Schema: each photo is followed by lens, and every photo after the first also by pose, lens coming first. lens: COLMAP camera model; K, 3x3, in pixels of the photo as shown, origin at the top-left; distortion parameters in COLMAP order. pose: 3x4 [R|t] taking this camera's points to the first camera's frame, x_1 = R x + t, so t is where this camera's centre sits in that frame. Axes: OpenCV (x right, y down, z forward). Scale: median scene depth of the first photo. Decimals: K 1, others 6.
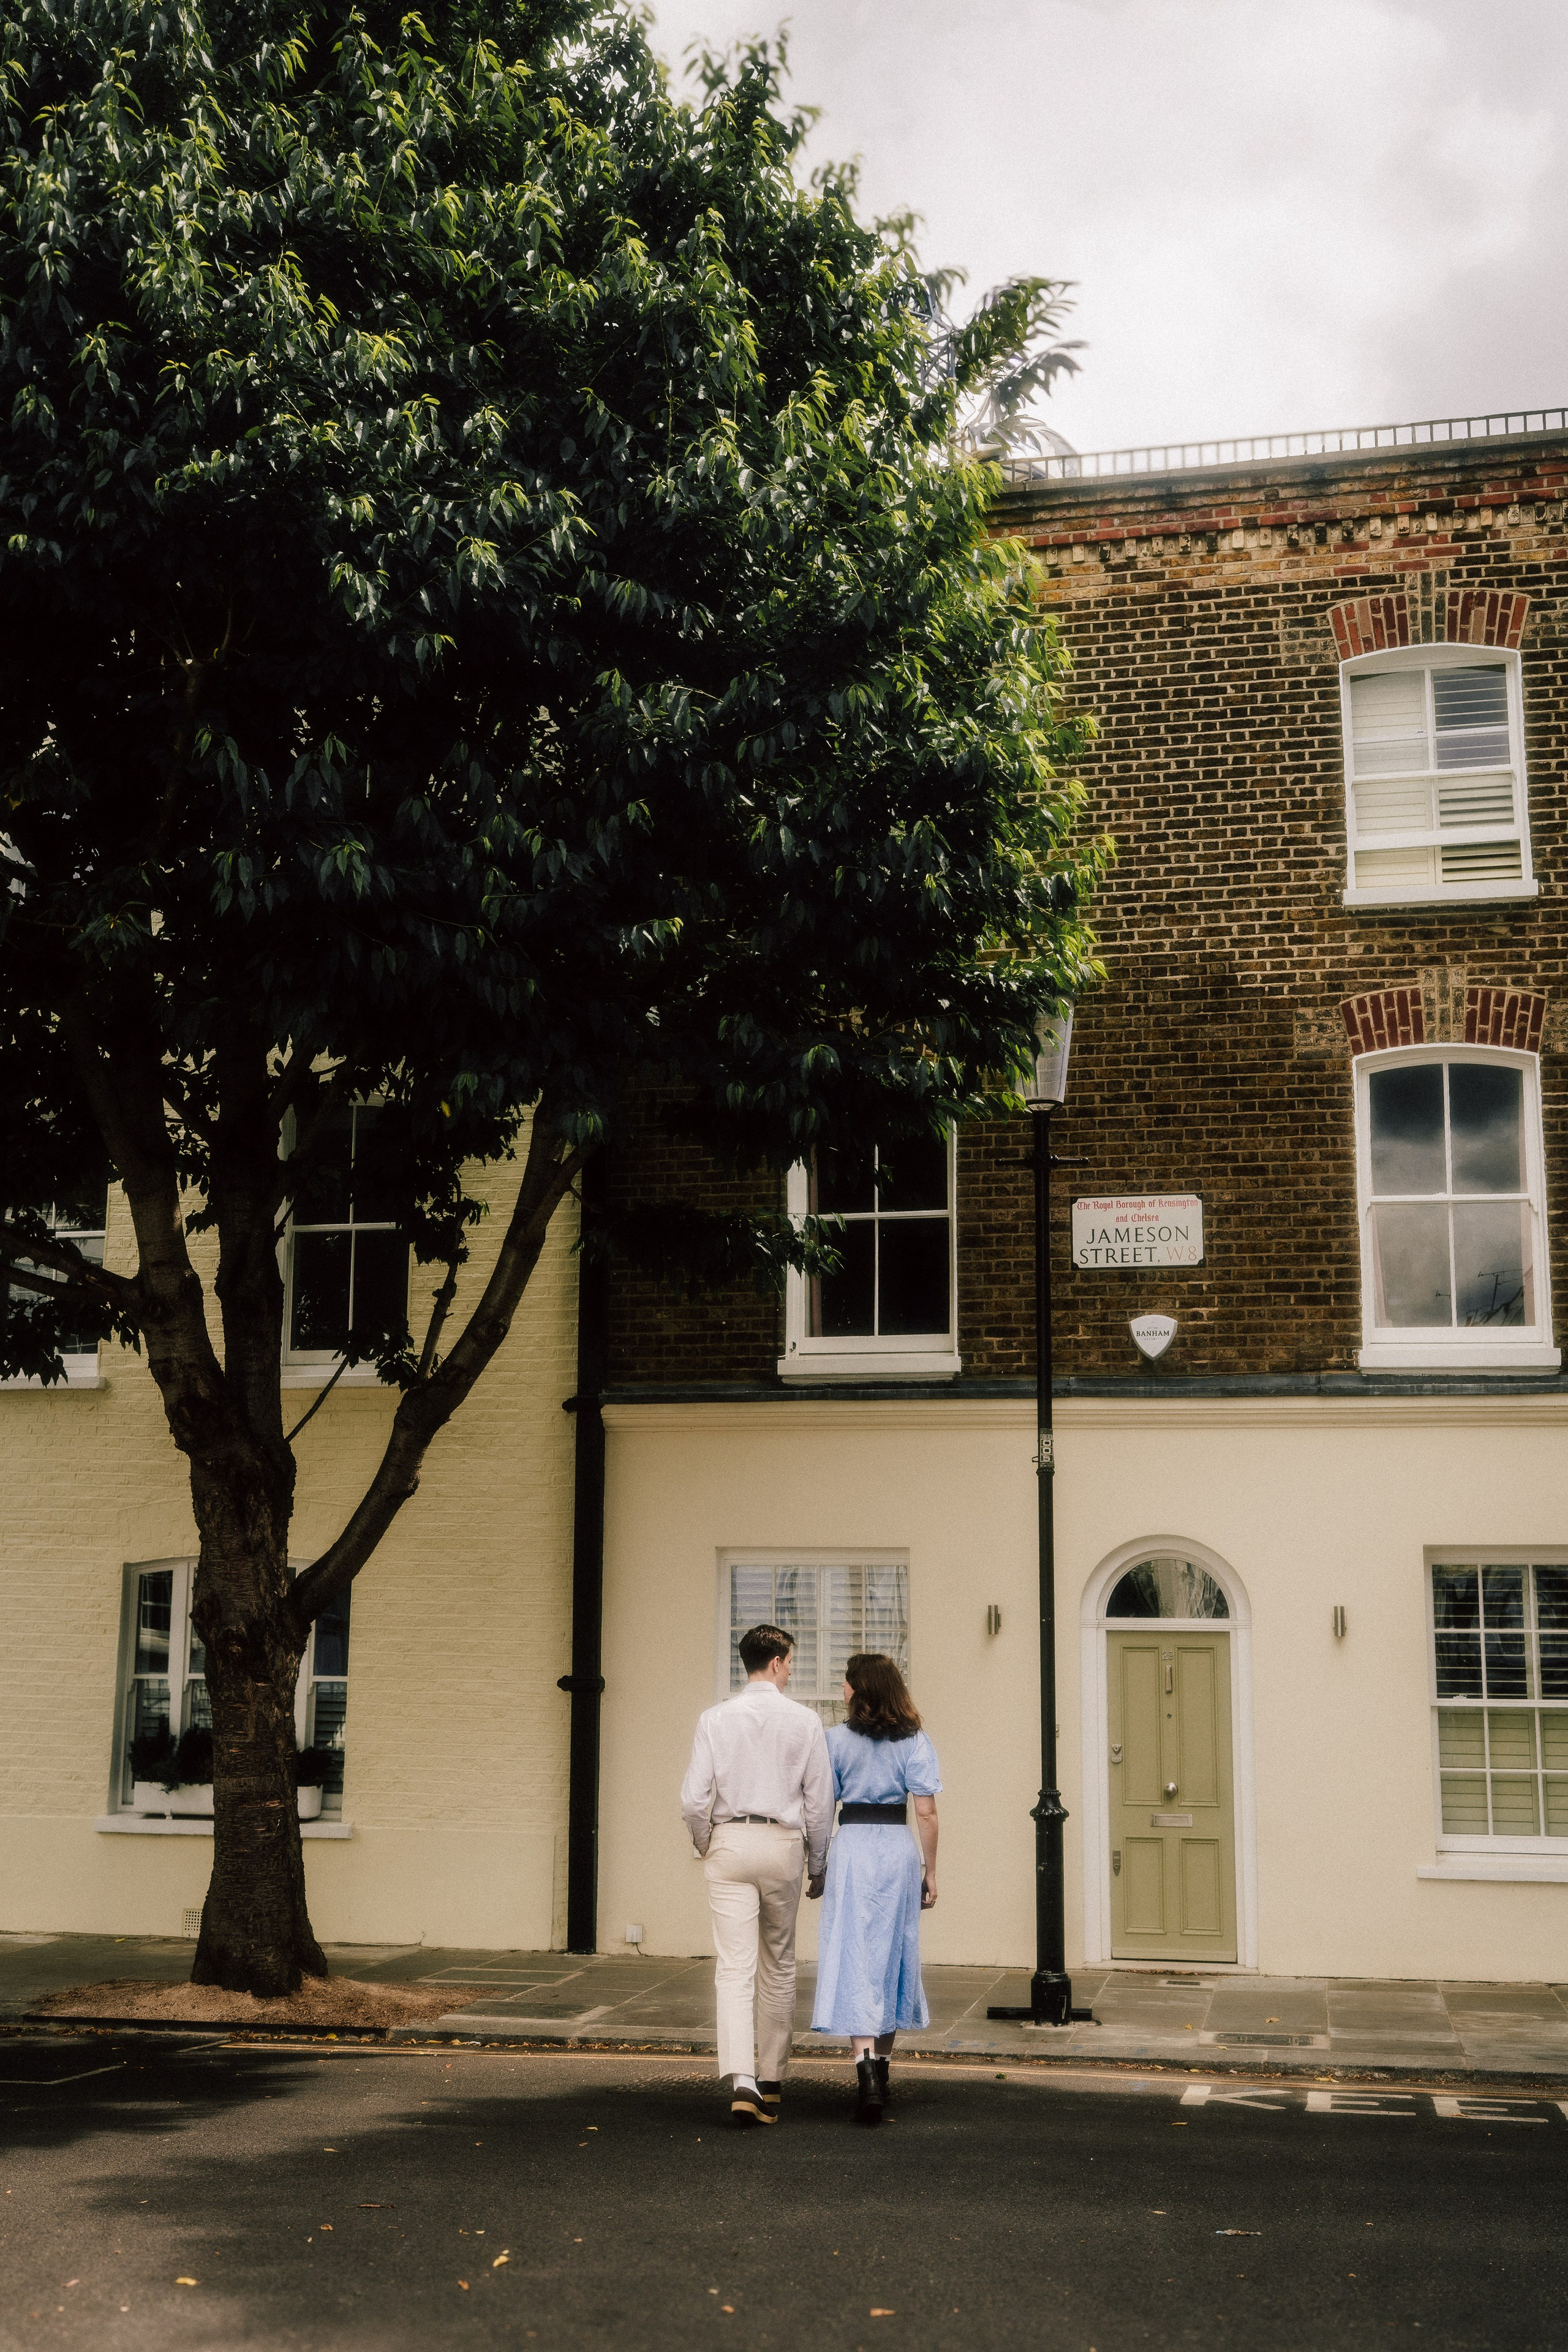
lens RADIAL K [[2488.2, 0, 729.6], [0, 2488.2, 1179.0], [0, 0, 1]] dist [-0.061858, 0.133288]
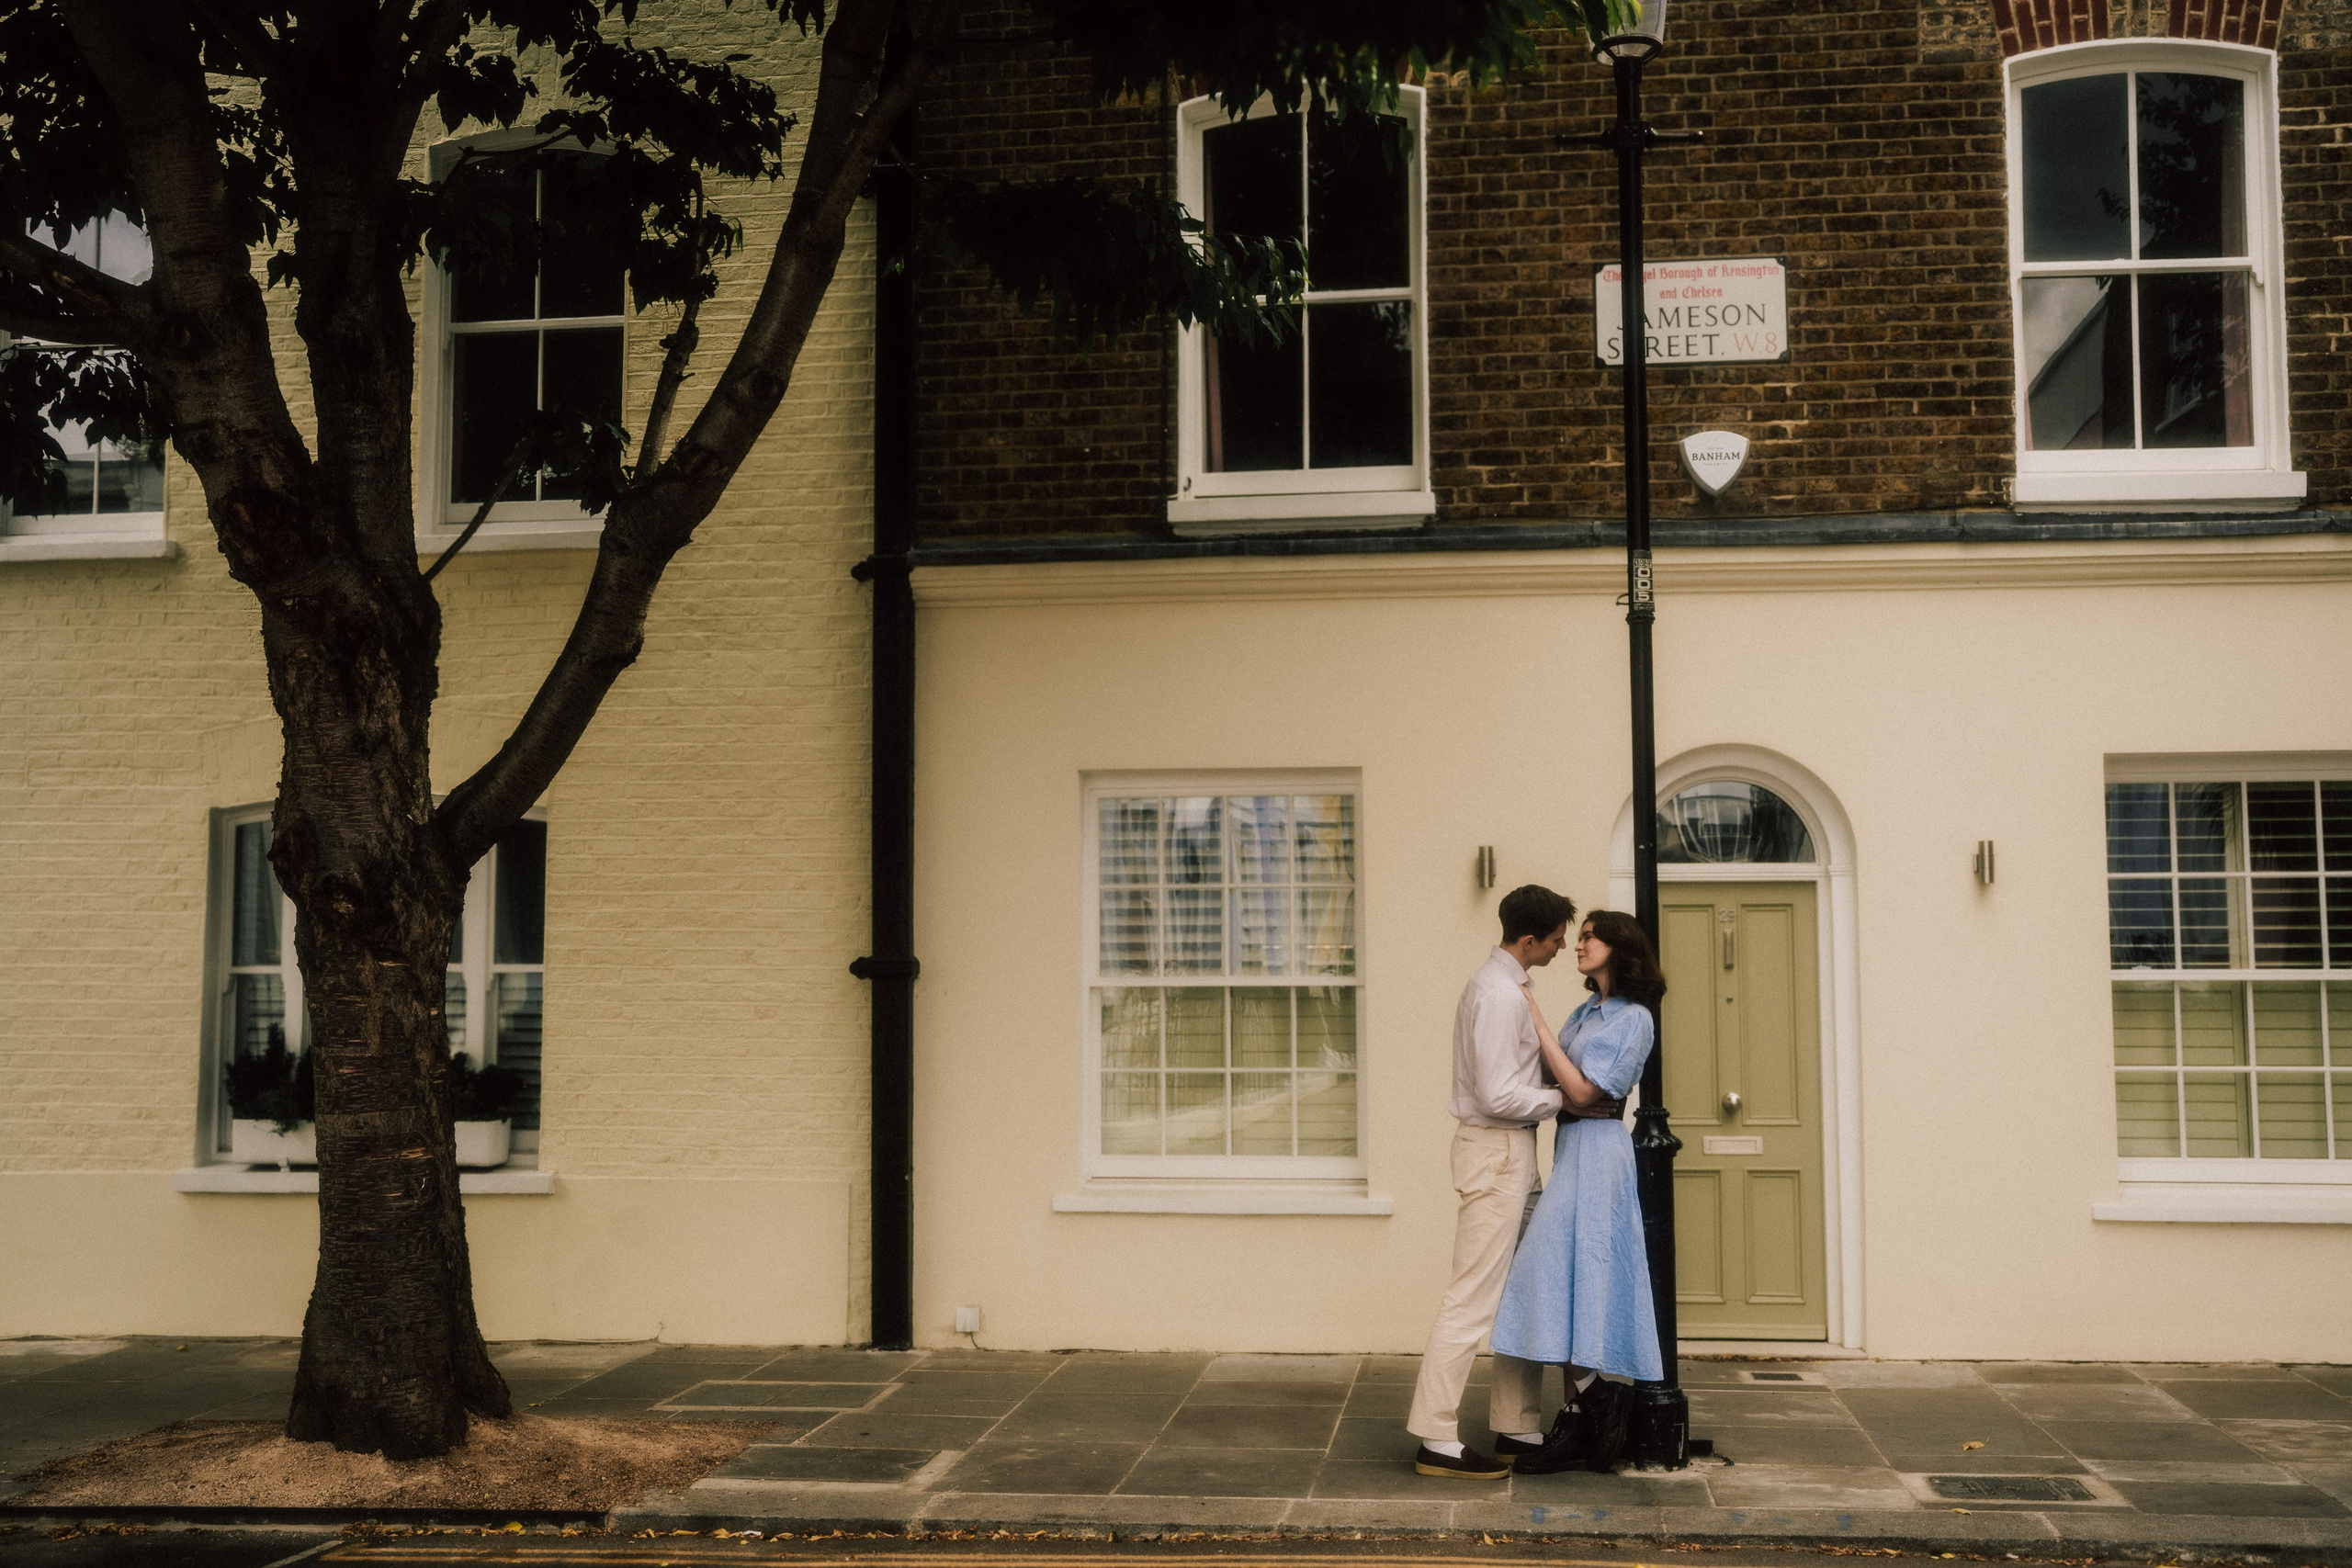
lens RADIAL K [[2359.9, 0, 1176.0], [0, 2359.9, 784.0], [0, 0, 1]] dist [-0.057895, 0.148045]
pose [[0.995072, -0.005605, 0.099001, -0.045030], [-0.005008, 0.994286, 0.106629, 0.083717], [-0.099032, -0.106600, 0.989358, 0.354843]]
